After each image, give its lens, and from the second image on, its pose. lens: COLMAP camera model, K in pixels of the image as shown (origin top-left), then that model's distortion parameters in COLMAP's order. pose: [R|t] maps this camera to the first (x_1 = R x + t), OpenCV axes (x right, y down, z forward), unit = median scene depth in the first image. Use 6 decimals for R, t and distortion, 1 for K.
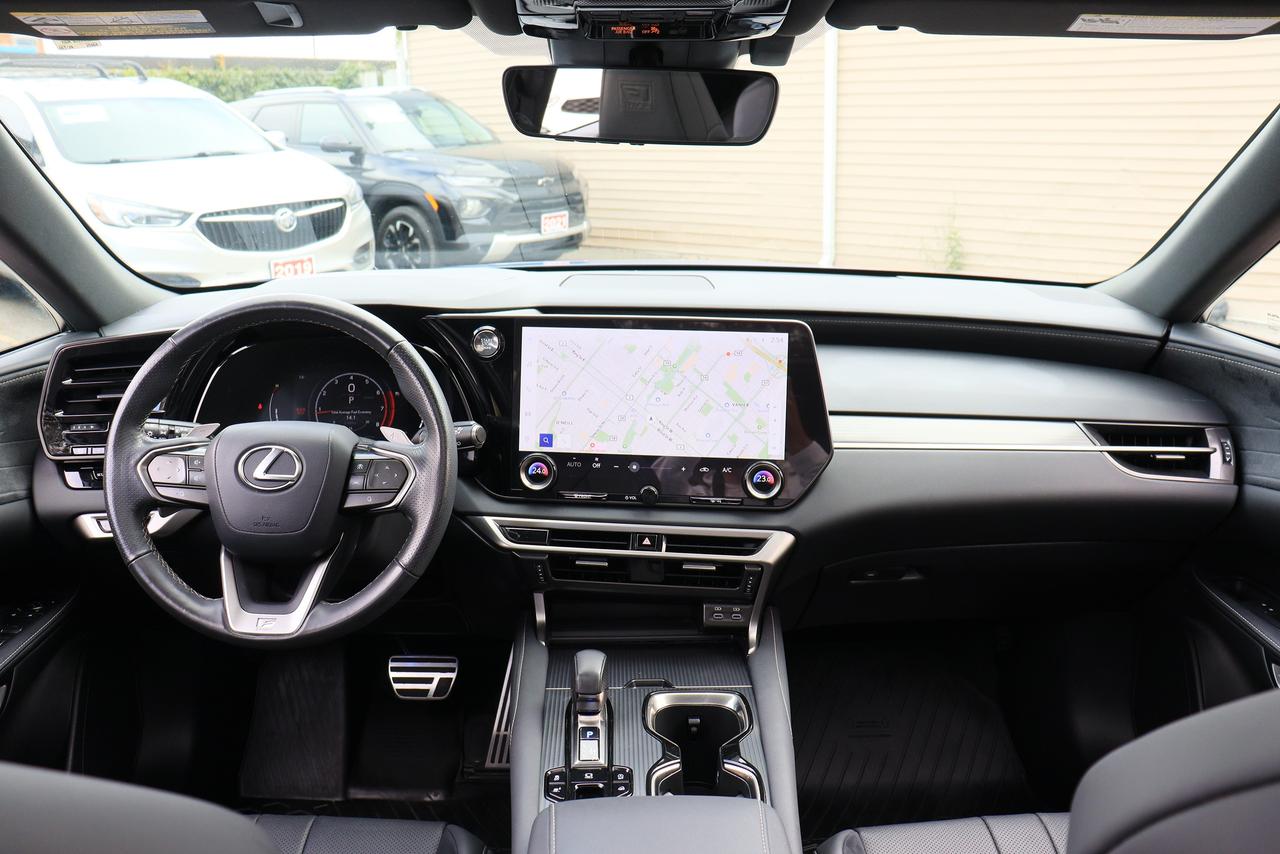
lens RADIAL K [[1042.7, 0, 640.0], [0, 1042.7, 427.0], [0, 0, 1]] dist [-0.186330, 0.173283]
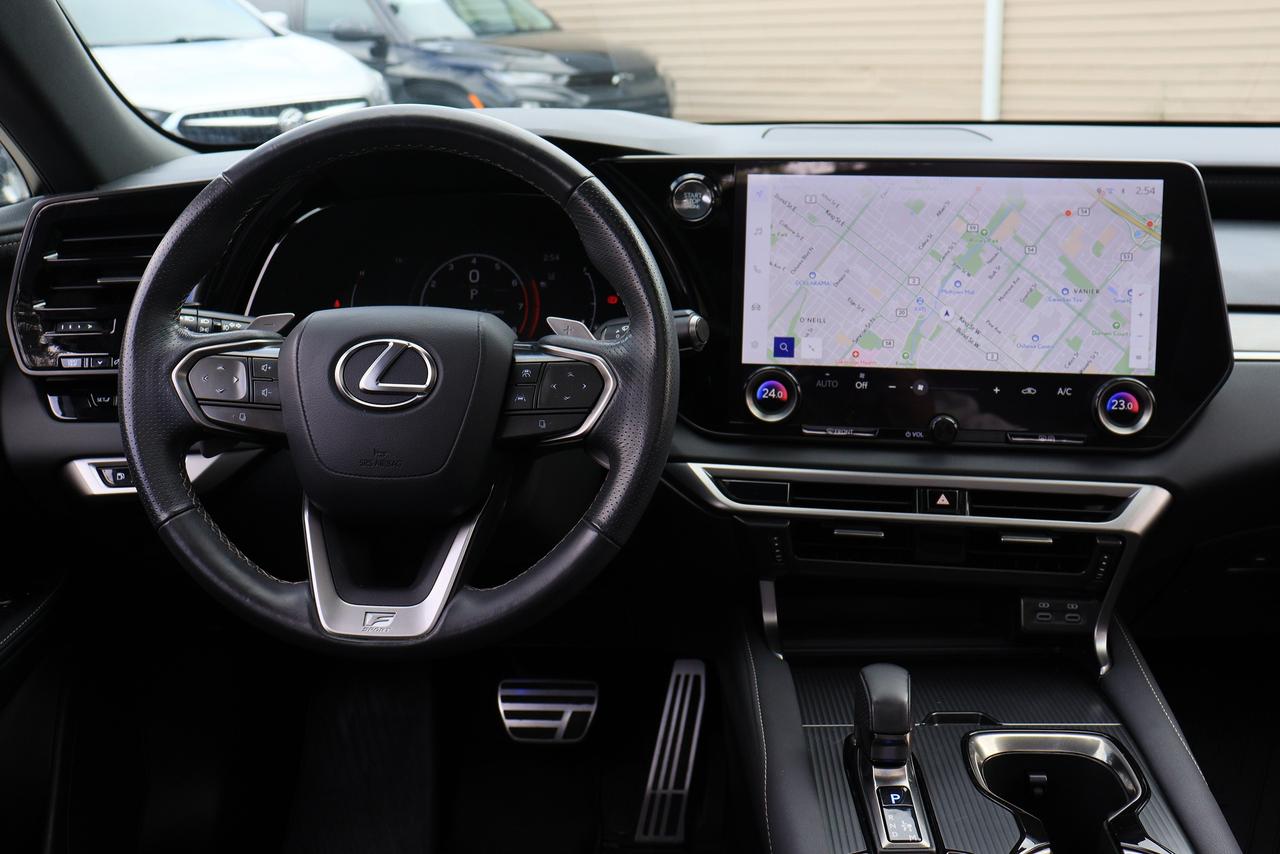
lens RADIAL K [[1301.8, 0, 640.0], [0, 1301.8, 427.0], [0, 0, 1]] dist [-0.123808, 0.216786]
pose [[0.998197, 0.002502, -0.059968, -0.133839], [-0.001483, 0.999854, 0.017037, 0.050241], [0.060002, -0.016918, 0.998055, 0.177455]]
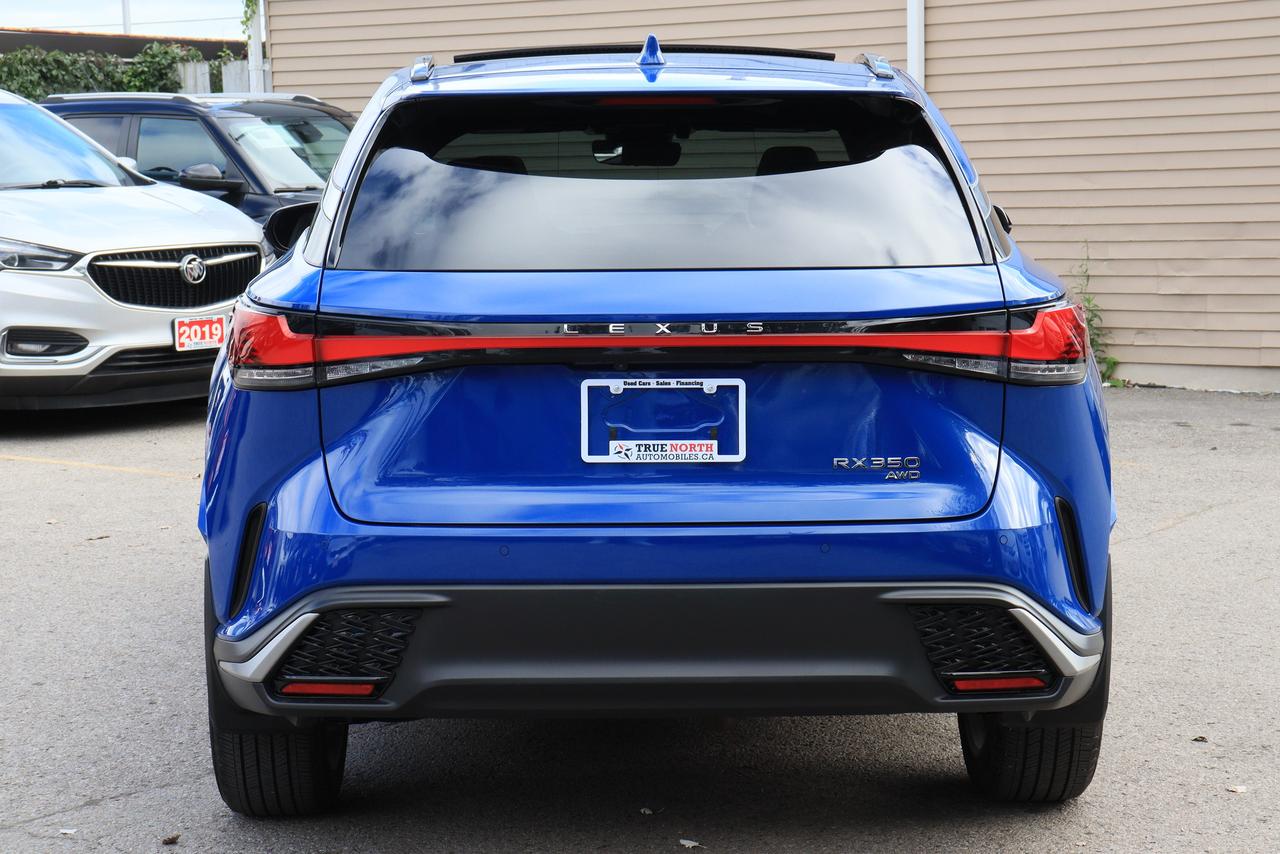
lens RADIAL K [[2749.2, 0, 640.0], [0, 2749.2, 427.0], [0, 0, 1]] dist [0.317322, 0.042169]
pose [[0.999987, -0.000587, -0.004994, 0.042568], [-0.000352, 0.982557, -0.185959, 1.637818], [0.005016, 0.185959, 0.982545, -5.637962]]
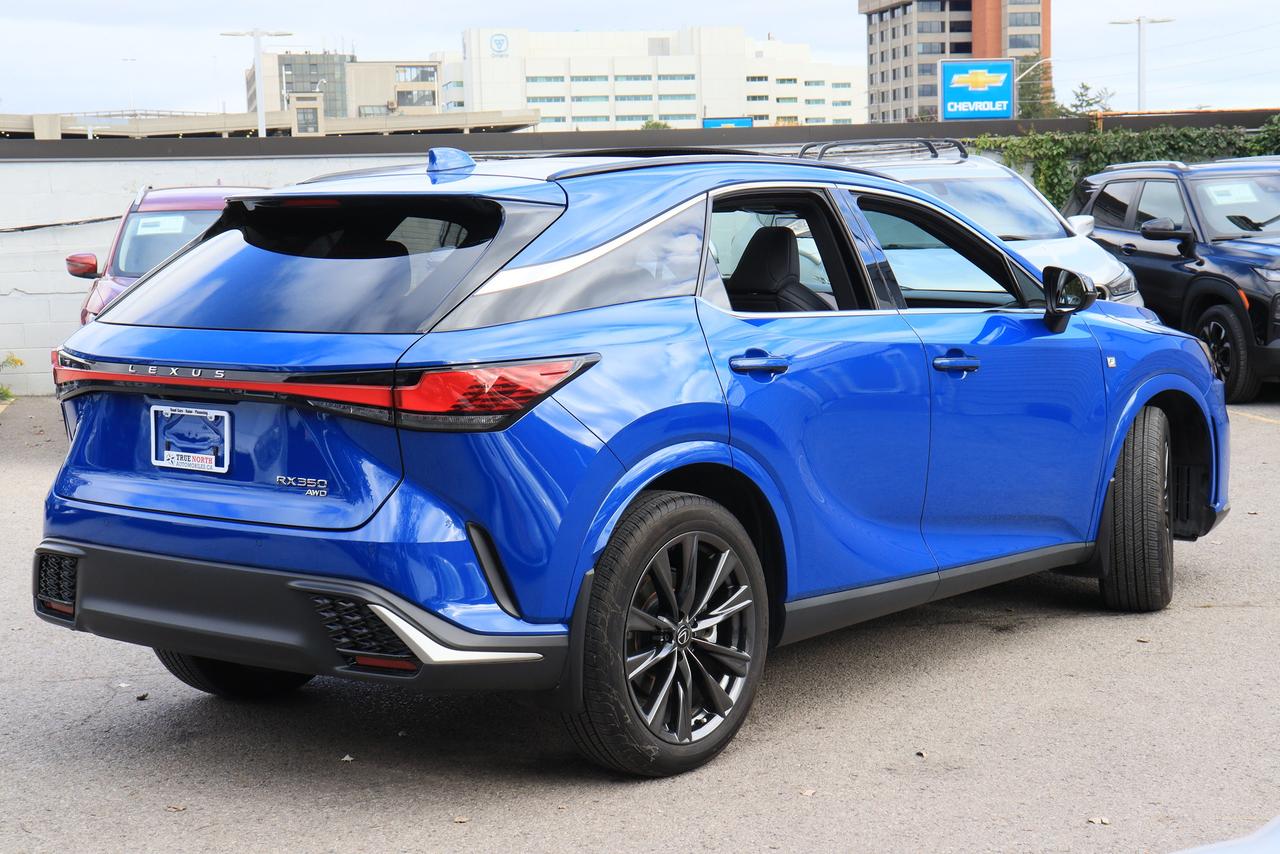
lens RADIAL K [[2139.2, 0, 640.0], [0, 2139.2, 427.0], [0, 0, 1]] dist [0.004557, 2.076834]
pose [[0.760214, 0.063239, -0.646588, 3.843022], [-0.176192, 0.978021, -0.111500, 1.134487], [0.625325, 0.198687, 0.754647, -4.248778]]
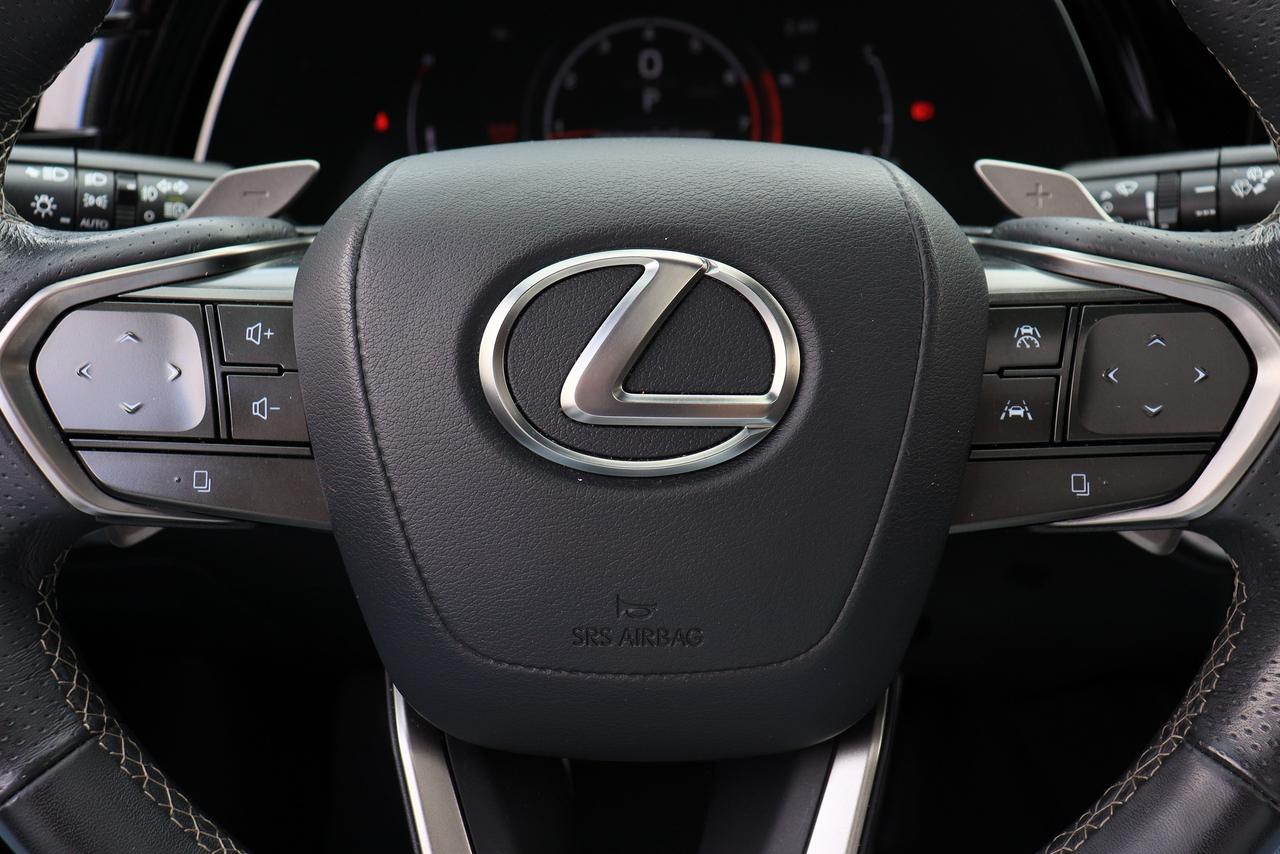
lens RADIAL K [[1151.1, 0, 654.0], [0, 1151.1, 422.3], [0, 0, 1]] dist [-0.044114, -0.002709]
pose [[0.999847, -0.013131, -0.011591, -0.303857], [0.015126, 0.980992, 0.193457, 0.006487], [0.008831, -0.193602, 0.981040, 0.655586]]
